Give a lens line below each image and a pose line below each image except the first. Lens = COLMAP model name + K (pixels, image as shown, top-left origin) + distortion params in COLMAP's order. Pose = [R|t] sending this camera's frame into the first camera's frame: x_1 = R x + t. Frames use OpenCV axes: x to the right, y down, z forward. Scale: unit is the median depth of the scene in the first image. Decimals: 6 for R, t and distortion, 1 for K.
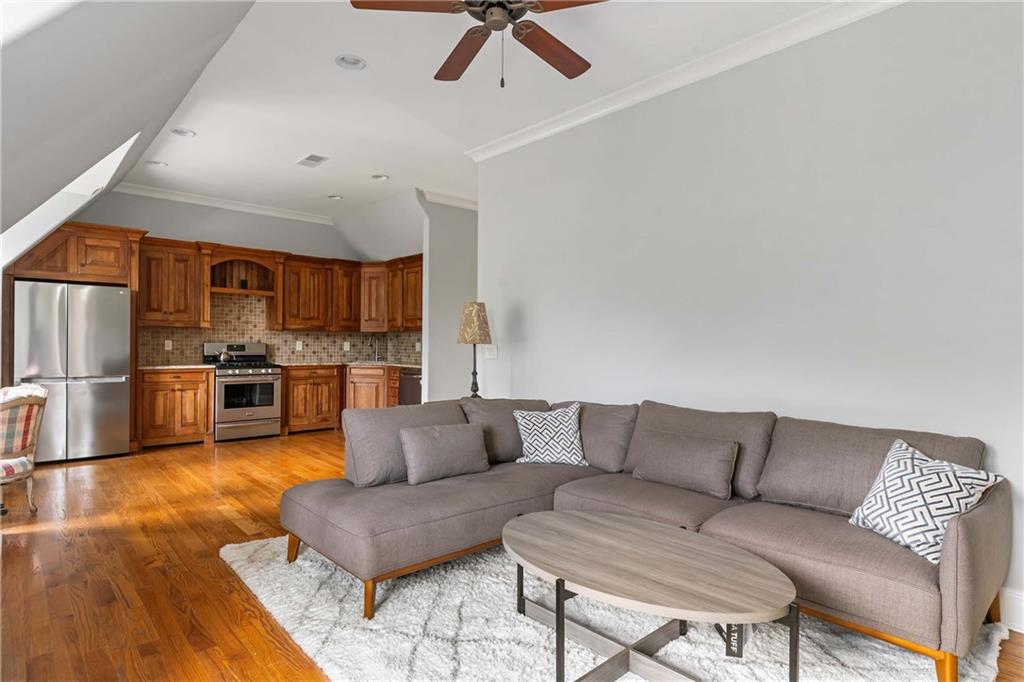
lens RADIAL K [[554.2, 0, 512.3], [0, 554.2, 342.4], [0, 0, 1]] dist [0.002713, 0.000213]
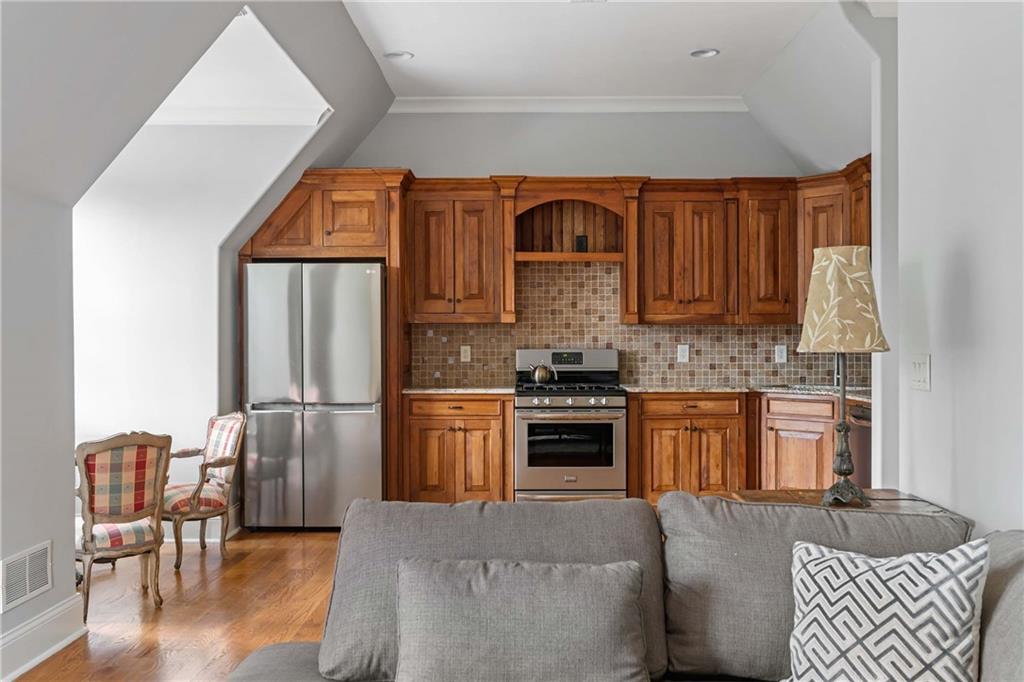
lens RADIAL K [[1026.3, 0, 513.3], [0, 1026.3, 342.2], [0, 0, 1]] dist [0.010362, 0.000000]
pose [[0.734121, -0.010116, -0.678943, 0.174595], [0.009547, 0.999944, -0.004576, -0.002055], [0.678952, -0.003123, 0.734176, 0.213704]]
